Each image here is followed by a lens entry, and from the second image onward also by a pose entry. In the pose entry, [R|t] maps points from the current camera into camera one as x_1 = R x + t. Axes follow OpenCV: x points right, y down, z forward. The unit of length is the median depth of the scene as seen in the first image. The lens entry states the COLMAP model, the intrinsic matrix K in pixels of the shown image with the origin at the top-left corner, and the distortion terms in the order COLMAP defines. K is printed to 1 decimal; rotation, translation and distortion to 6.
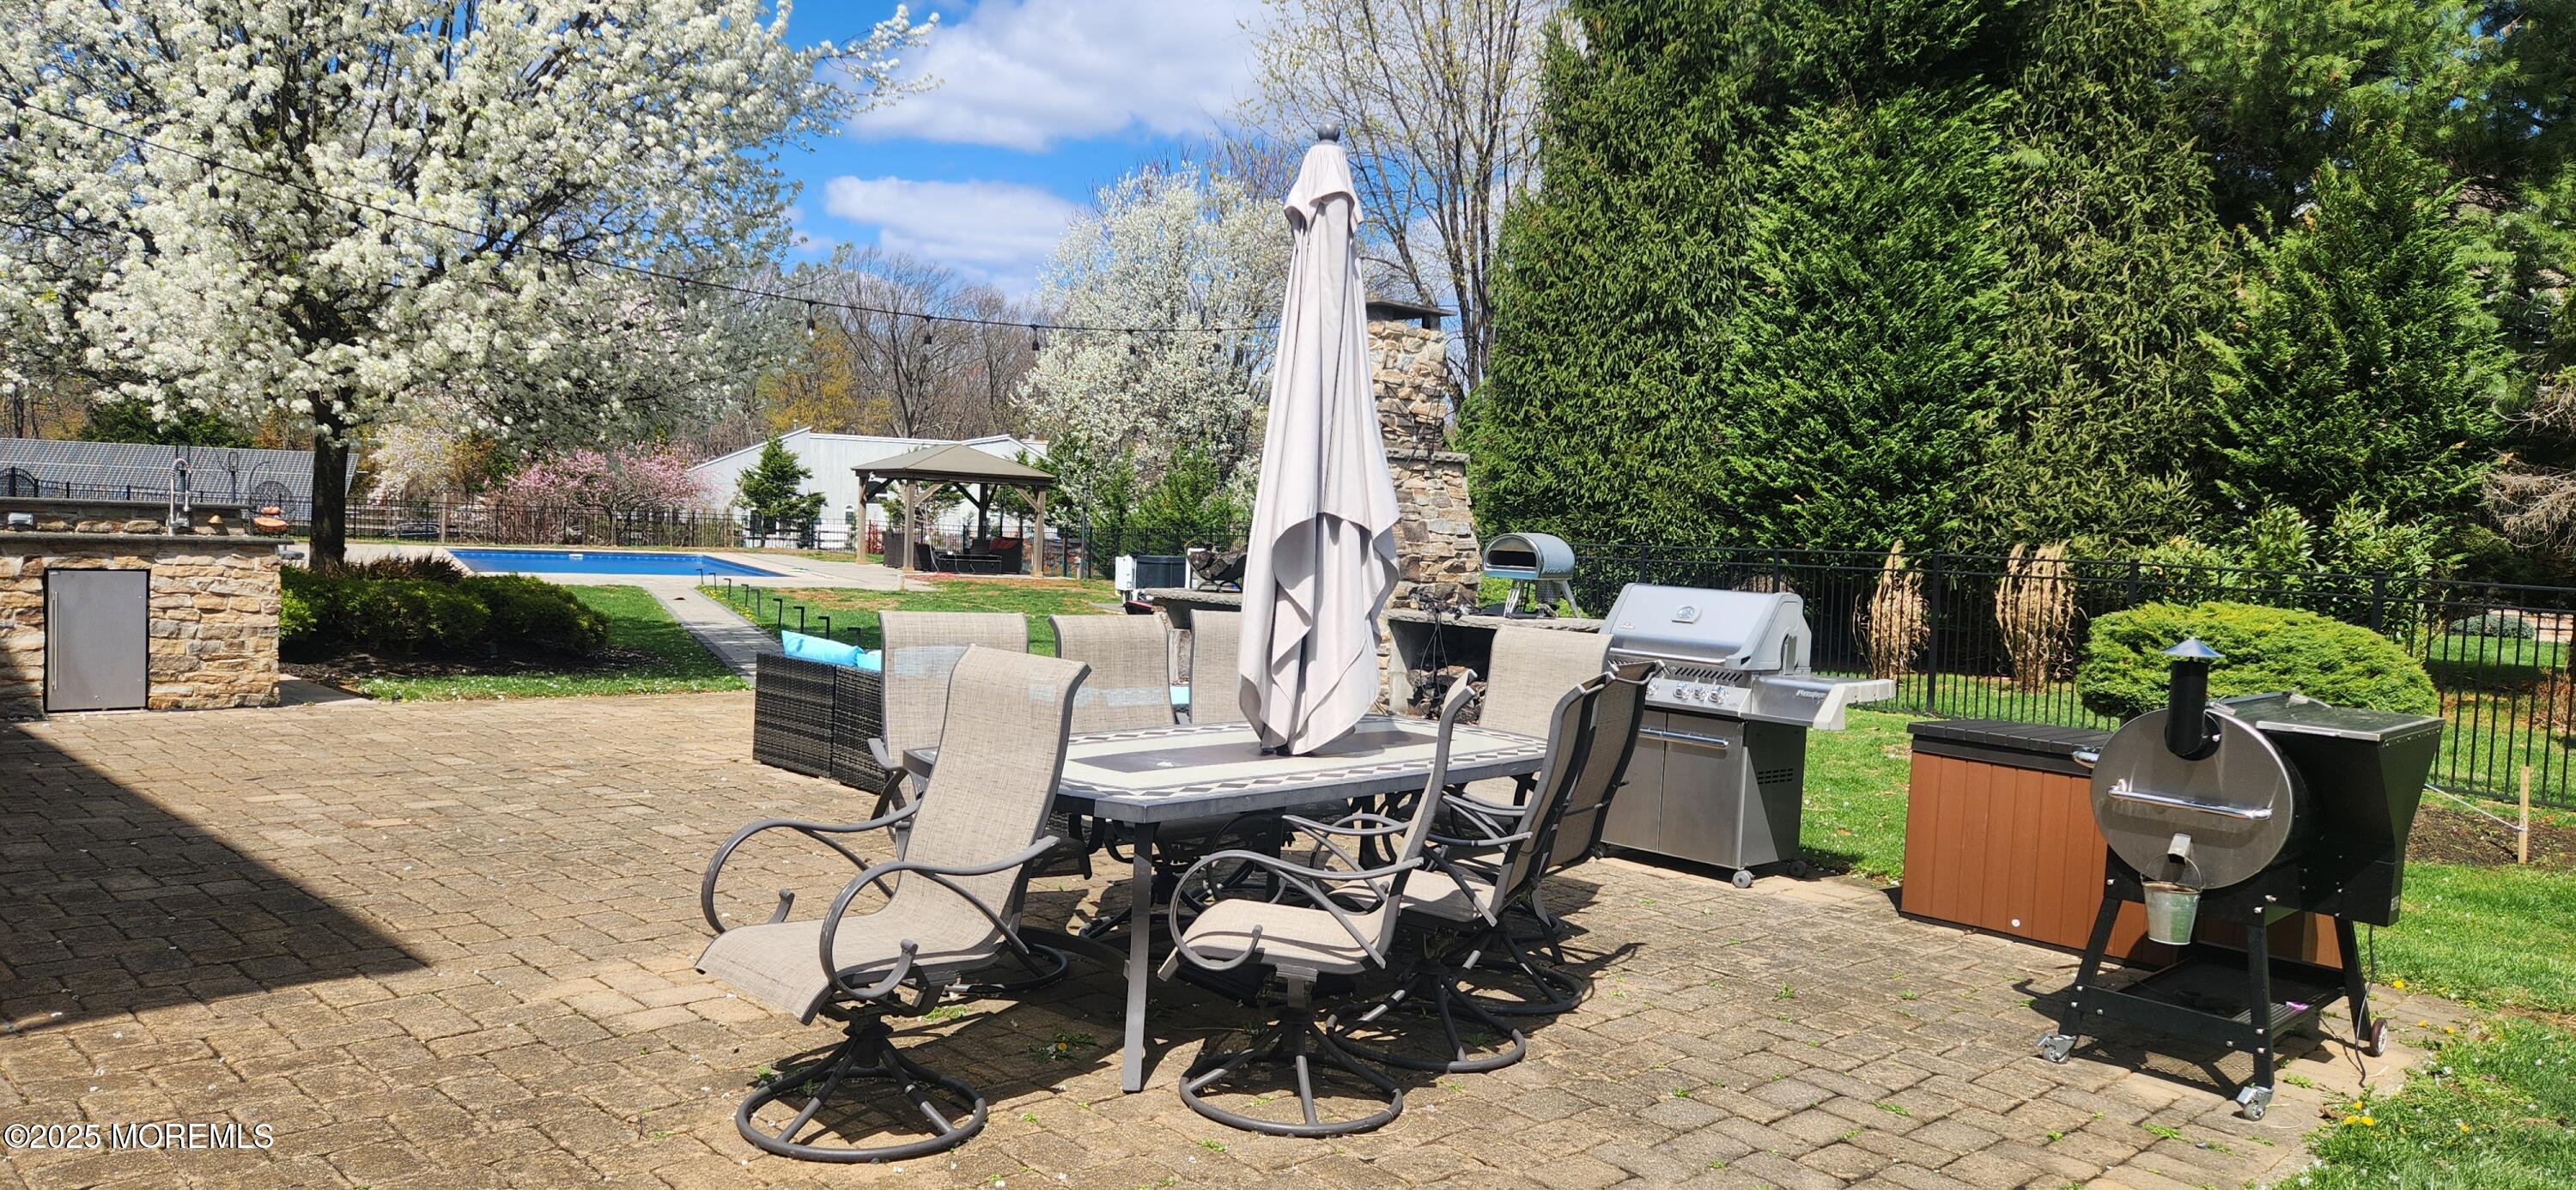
lens RADIAL K [[1674.5, 0, 1262.3], [0, 1674.5, 607.0], [0, 0, 1]] dist [0.053400, -0.064489]
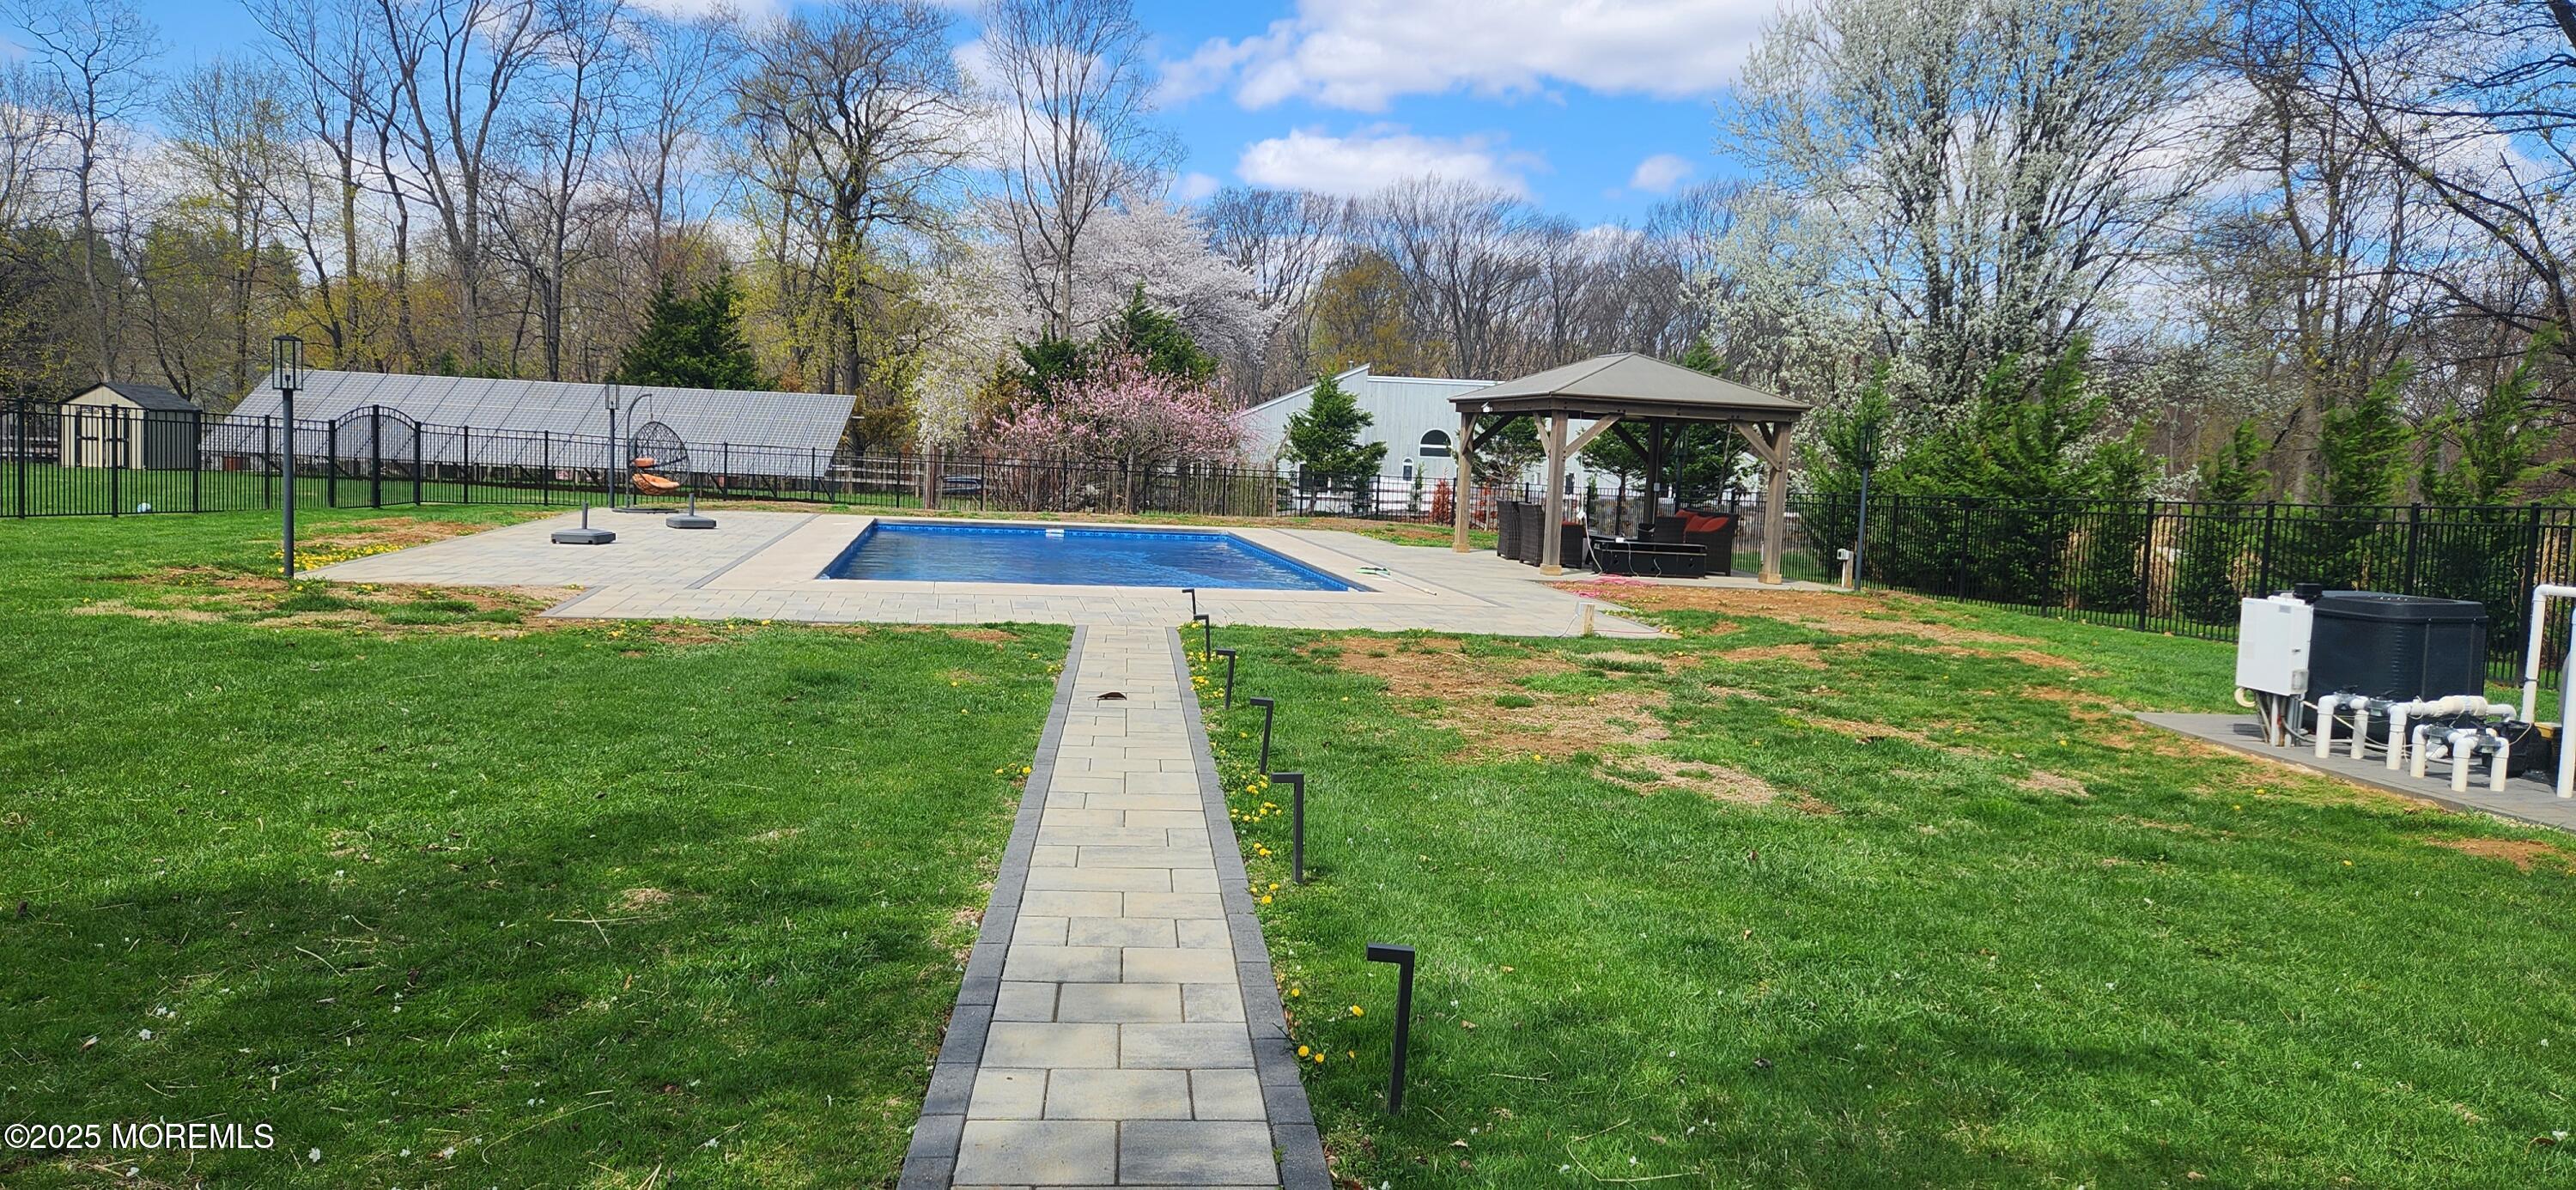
lens RADIAL K [[1665.0, 0, 1277.9], [0, 1665.0, 591.5], [0, 0, 1]] dist [0.051005, -0.052448]
pose [[0.953333, 0.027071, -0.300704, -0.242347], [-0.021319, 0.999522, 0.022396, -0.047654], [0.301167, -0.014940, 0.953454, 0.785497]]
